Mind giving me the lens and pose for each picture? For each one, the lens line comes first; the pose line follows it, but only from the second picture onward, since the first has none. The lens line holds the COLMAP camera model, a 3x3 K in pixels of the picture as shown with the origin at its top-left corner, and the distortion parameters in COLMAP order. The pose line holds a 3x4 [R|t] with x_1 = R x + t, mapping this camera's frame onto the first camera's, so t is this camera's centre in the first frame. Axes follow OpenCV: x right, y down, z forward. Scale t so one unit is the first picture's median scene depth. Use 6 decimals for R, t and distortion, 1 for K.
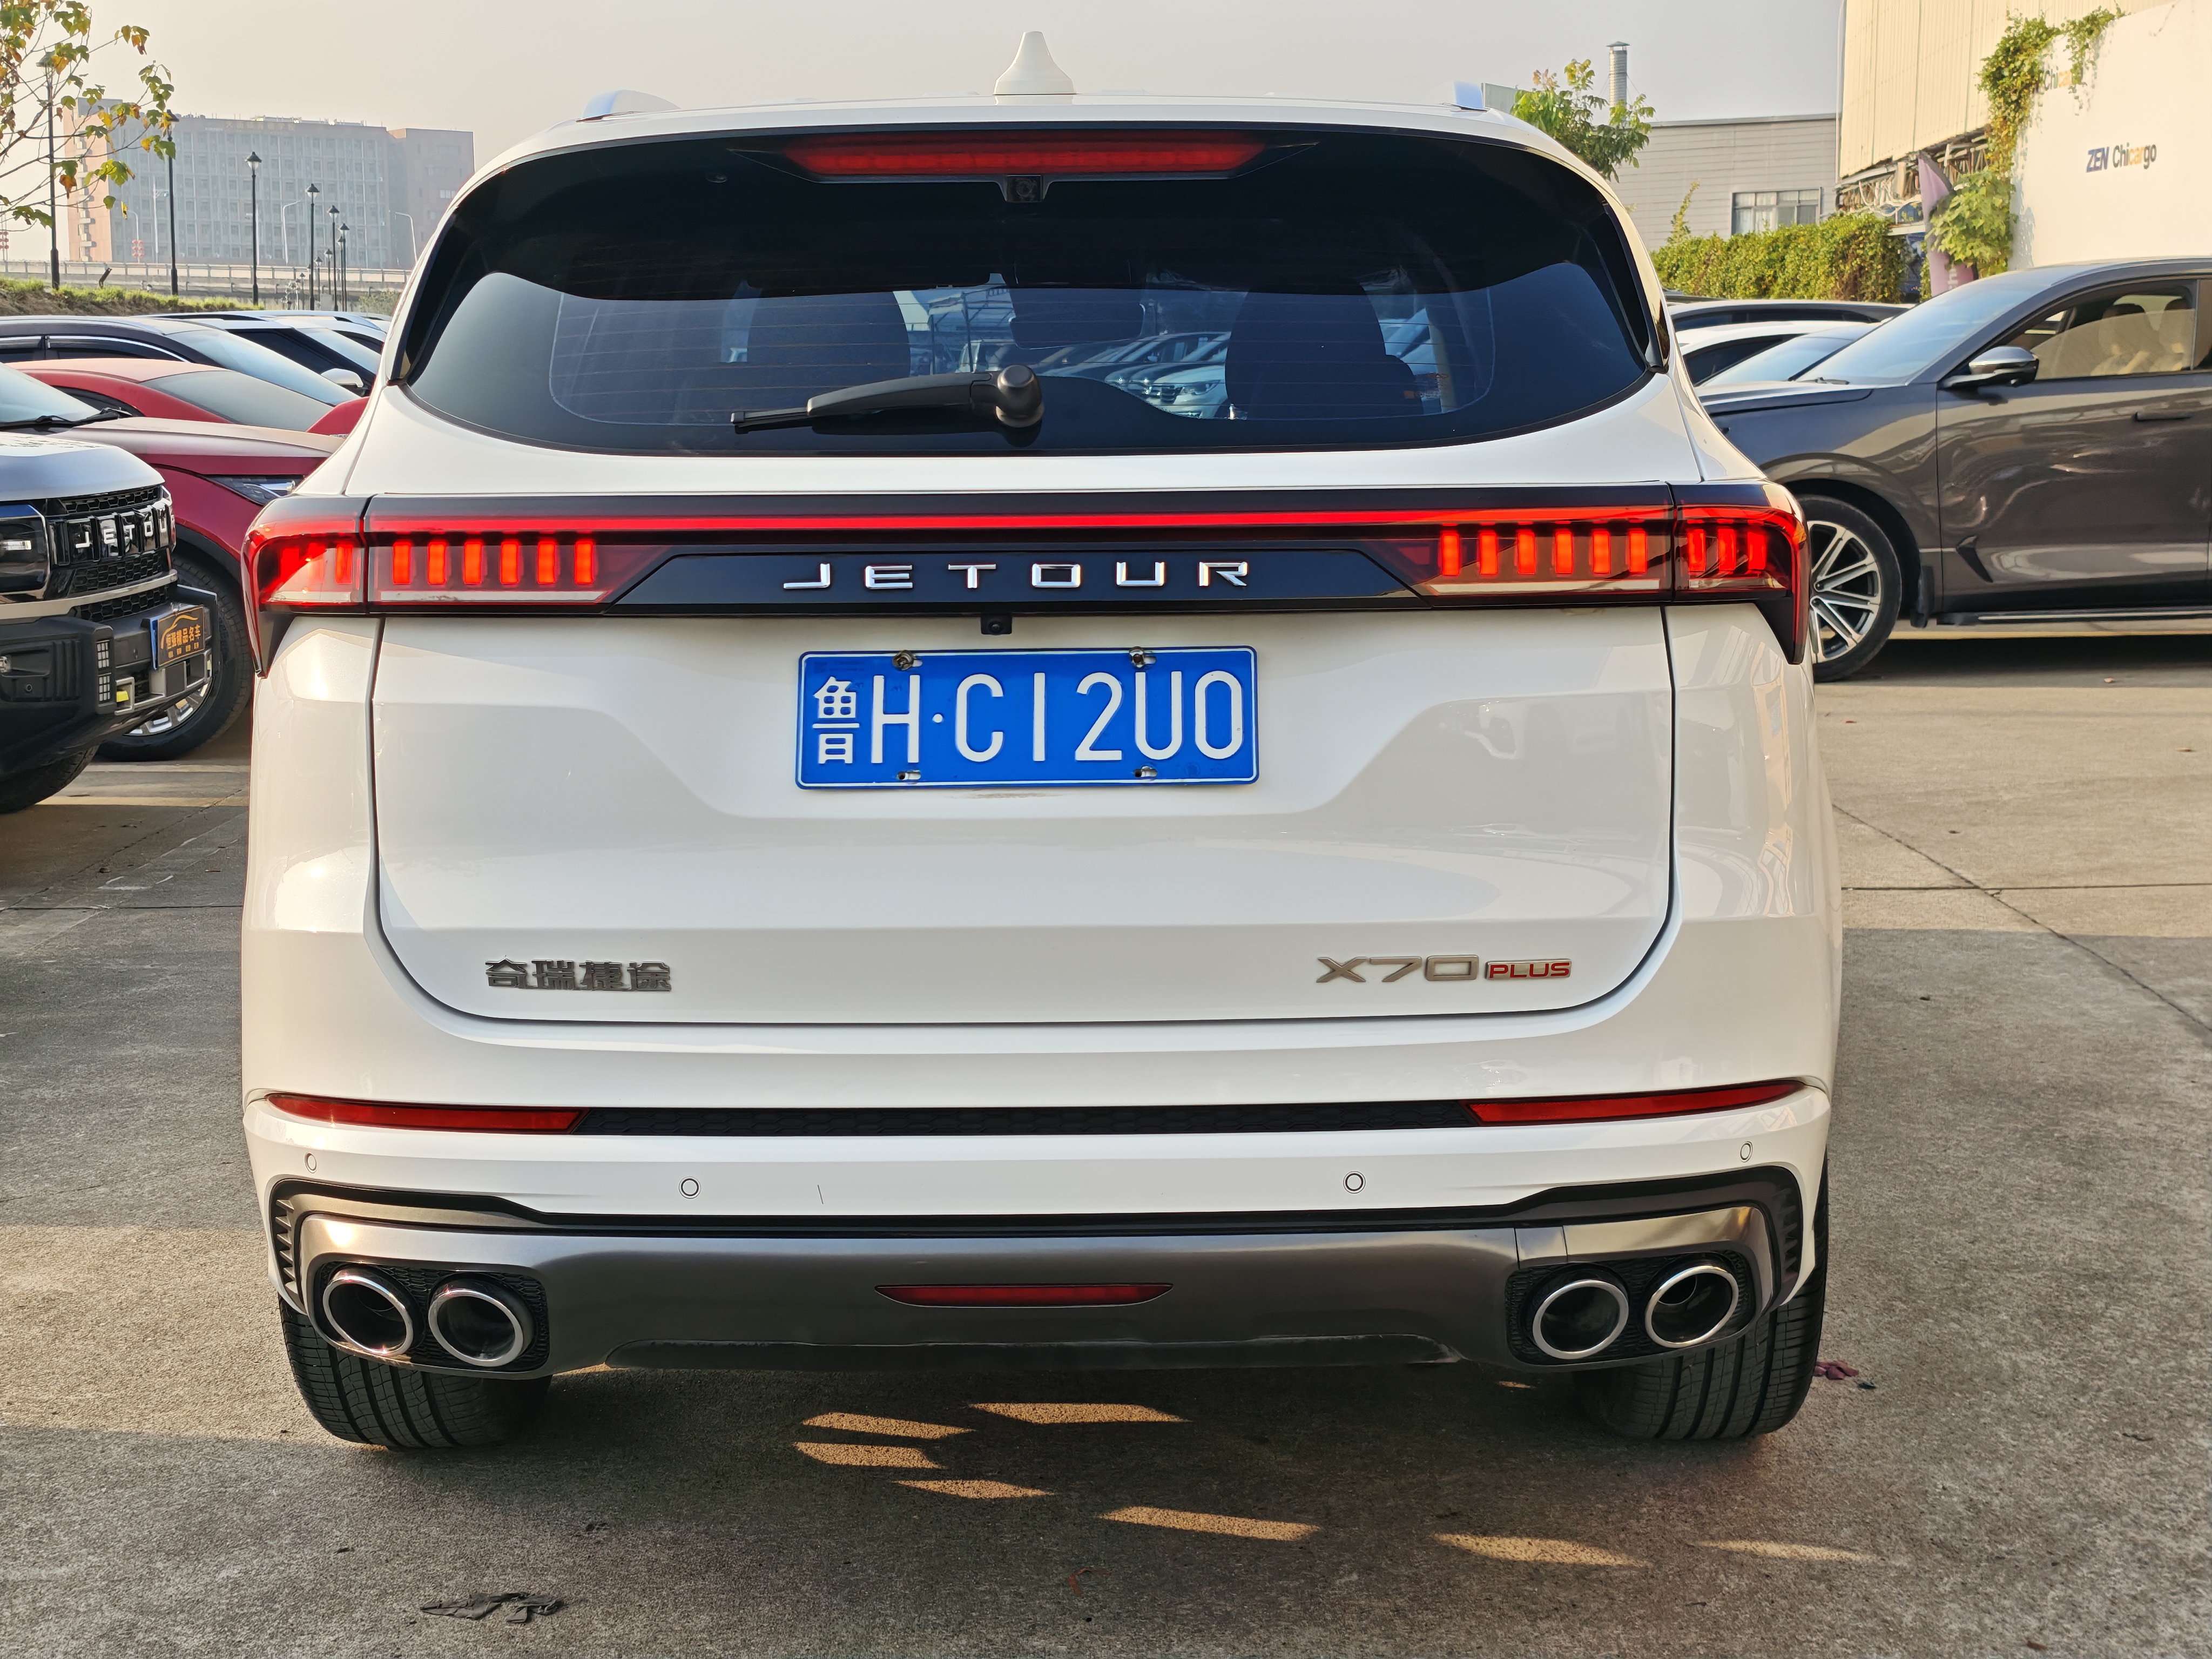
lens RADIAL K [[3228.5, 0, 1114.5], [0, 3228.5, 835.9], [0, 0, 1]] dist [0.090582, 0.000000]
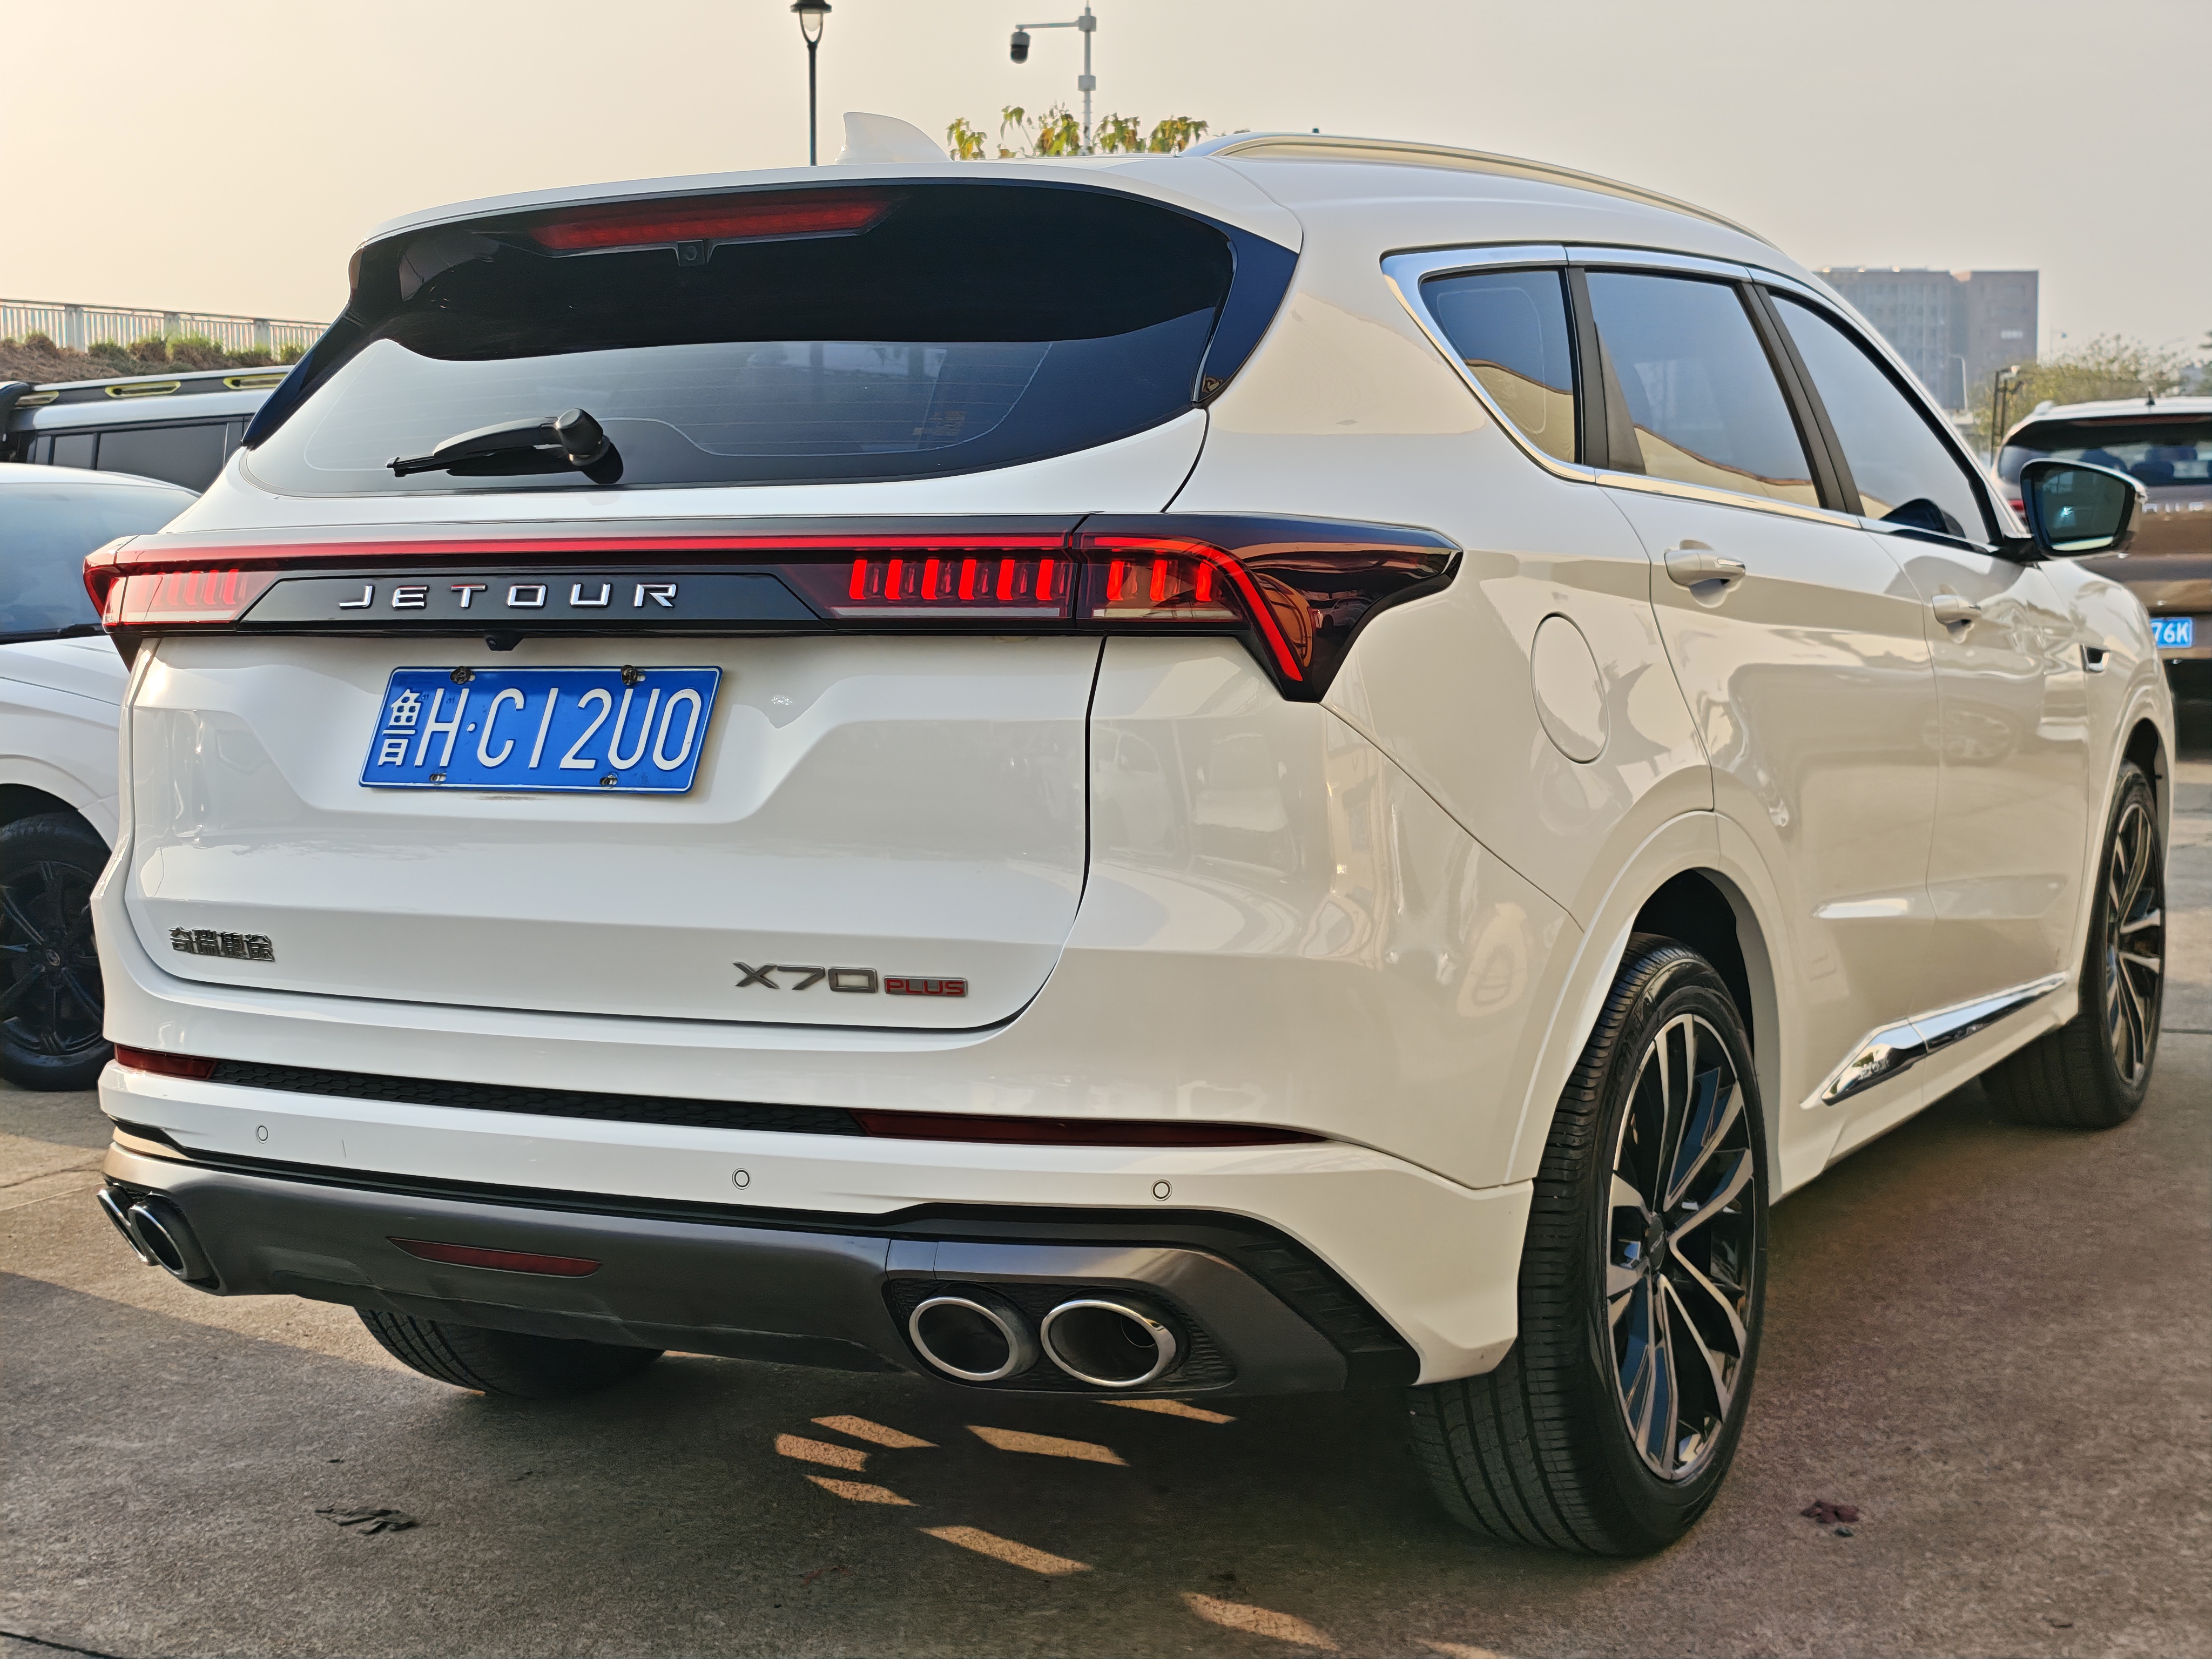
lens RADIAL K [[3228.5, 0, 1111.7], [0, 3228.5, 817.2], [0, 0, 1]] dist [0.090582, 0.000000]
pose [[0.881900, 0.034261, -0.470190, 0.658422], [-0.057726, 0.997698, -0.035574, 0.021010], [0.467889, 0.058515, 0.881848, 0.128387]]
